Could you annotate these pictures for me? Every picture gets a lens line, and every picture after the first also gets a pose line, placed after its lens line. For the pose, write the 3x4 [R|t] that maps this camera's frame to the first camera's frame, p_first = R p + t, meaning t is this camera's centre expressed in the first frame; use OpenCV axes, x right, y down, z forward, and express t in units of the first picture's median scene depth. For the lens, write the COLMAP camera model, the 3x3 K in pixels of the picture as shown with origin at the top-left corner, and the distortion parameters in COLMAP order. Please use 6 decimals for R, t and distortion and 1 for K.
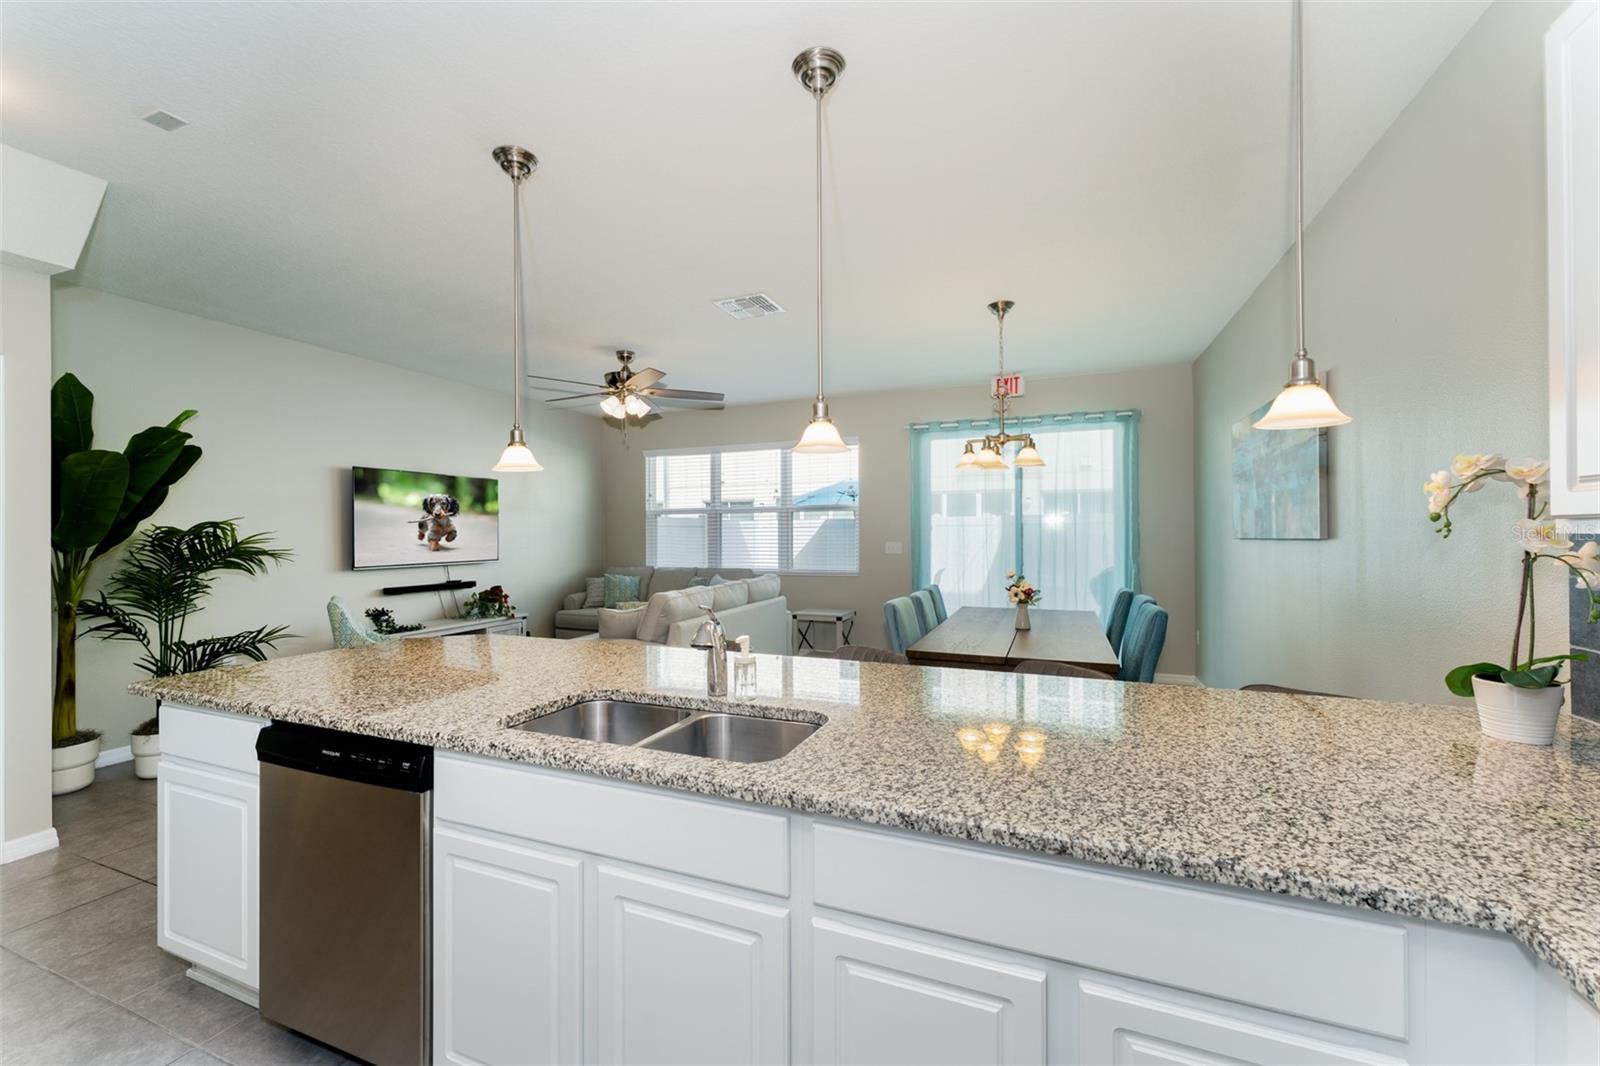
lens RADIAL K [[646.4, 0, 800.0], [0, 646.4, 533.0], [0, 0, 1]] dist [-0.000269, -0.000111]
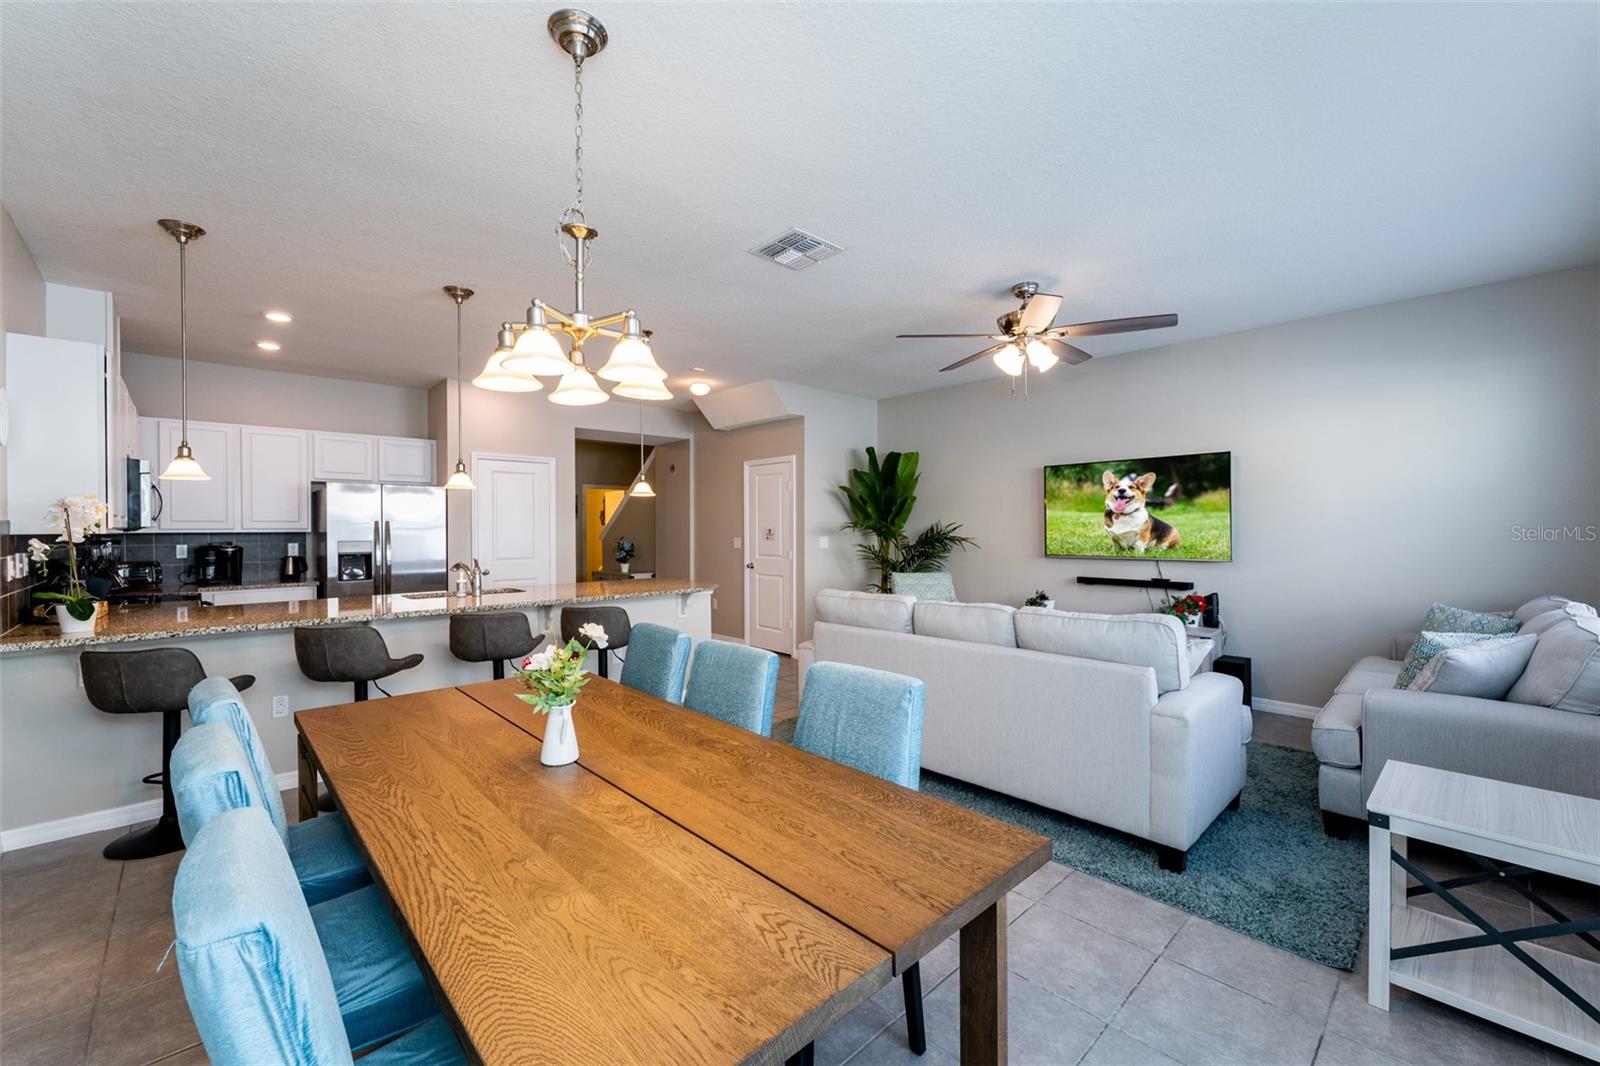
lens RADIAL K [[640.9, 0, 769.1], [0, 640.9, 525.2], [0, 0, 1]] dist [-0.026793, -0.000062]
pose [[-0.437568, 0.006168, -0.899164, 0.477851], [0.008011, 0.999964, 0.002961, -0.004721], [0.899150, -0.005908, -0.437601, 0.942682]]
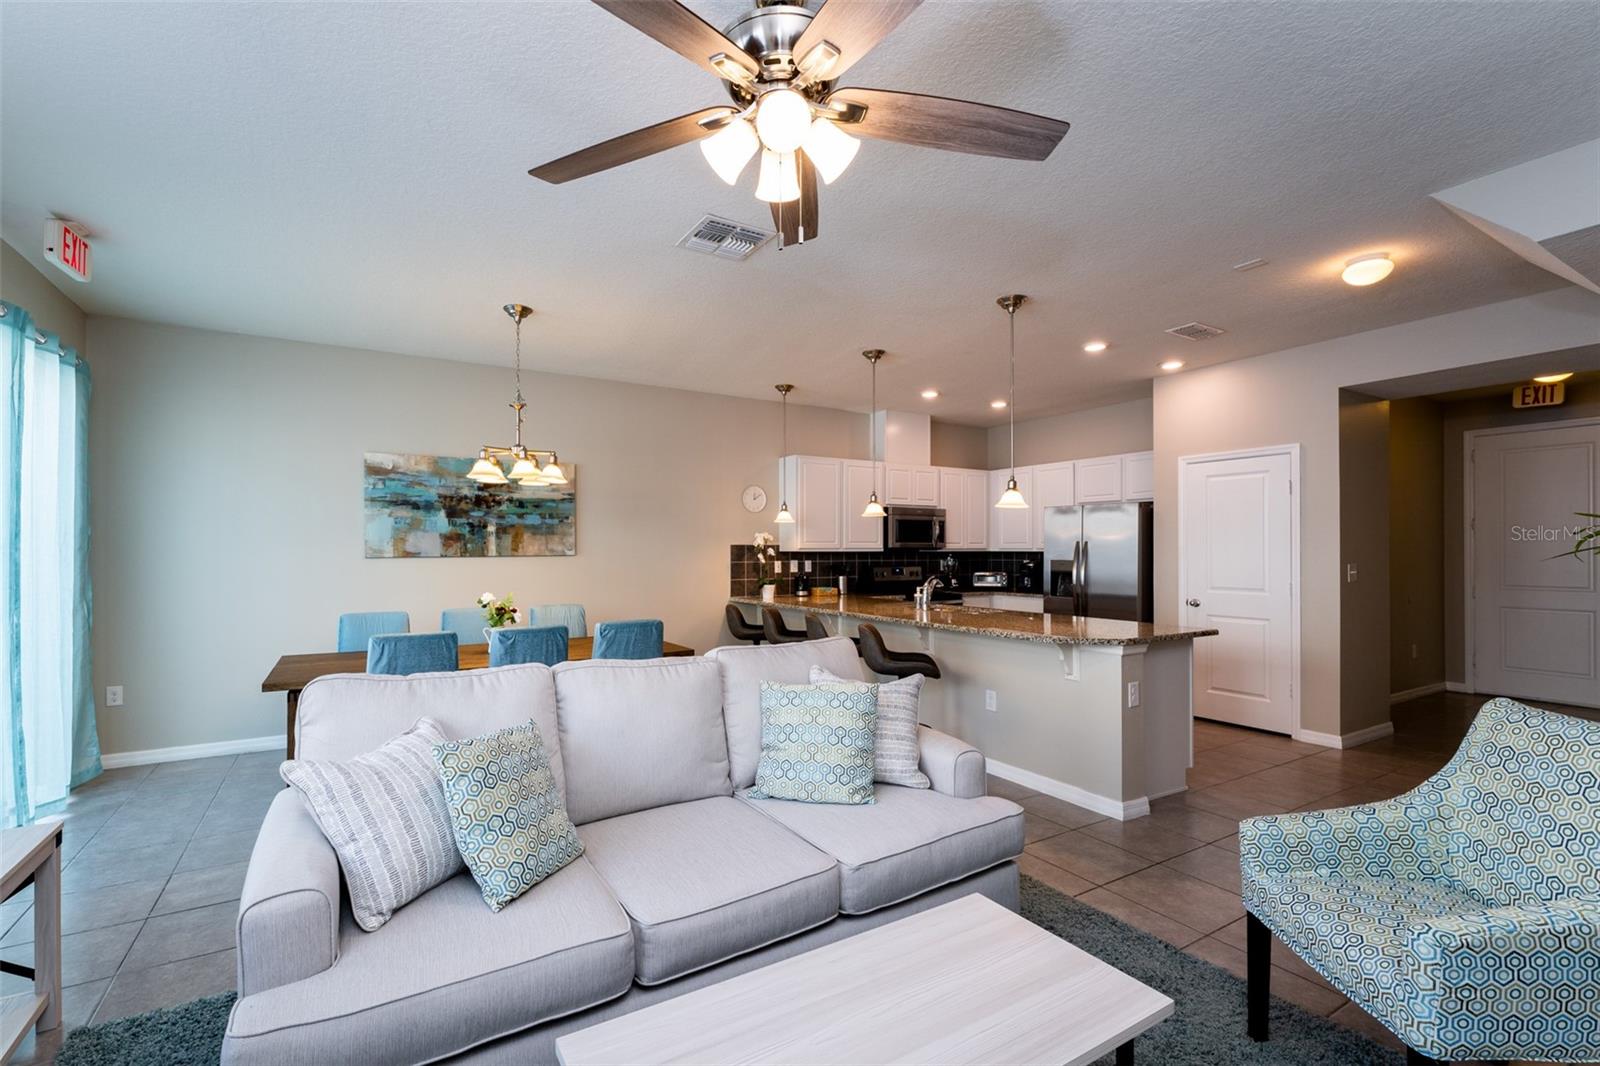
lens RADIAL K [[681.0, 0, 759.3], [0, 681.0, 545.6], [0, 0, 1]] dist [-0.001906, -0.000021]
pose [[-0.784926, 0.010607, 0.619499, -0.414731], [0.005565, 0.999934, -0.010070, 0.002371], [-0.619565, -0.004457, -0.784933, 1.138359]]
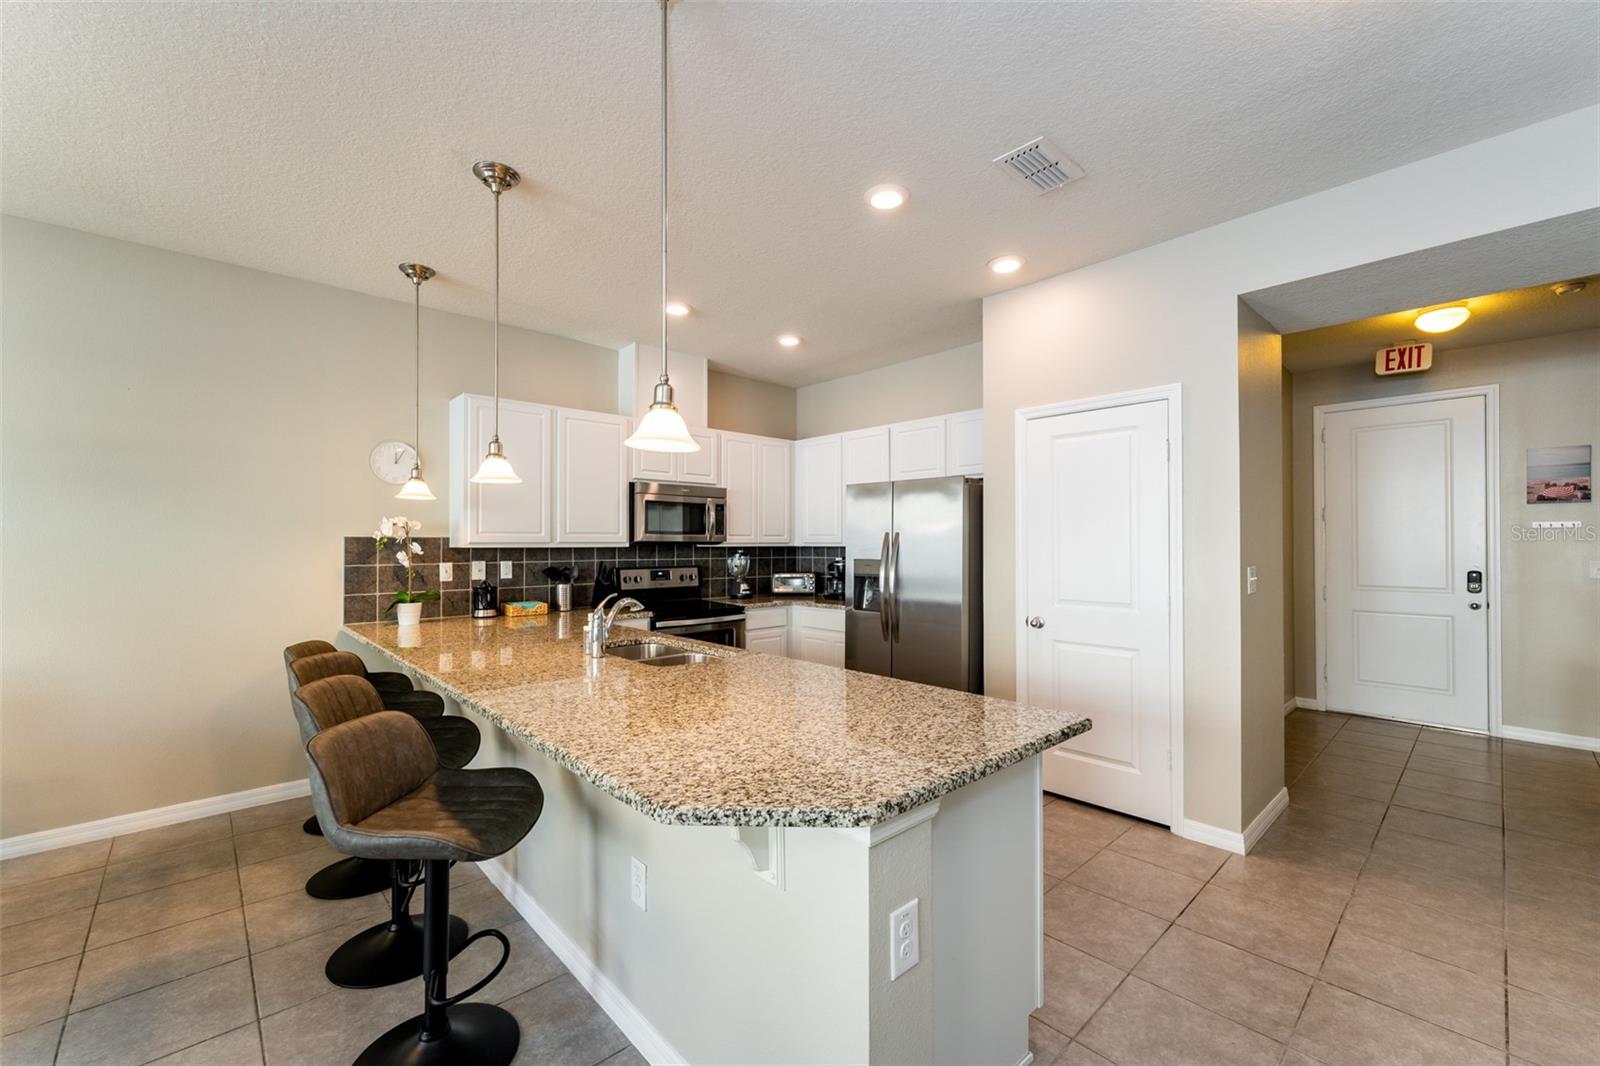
lens RADIAL K [[646.4, 0, 800.0], [0, 646.4, 533.0], [0, 0, 1]] dist [-0.000269, -0.000111]
pose [[-0.904611, 0.014047, 0.426007, -0.361159], [0.006780, 0.999805, -0.018569, 0.000667], [-0.426185, -0.013909, -0.904529, 0.666246]]
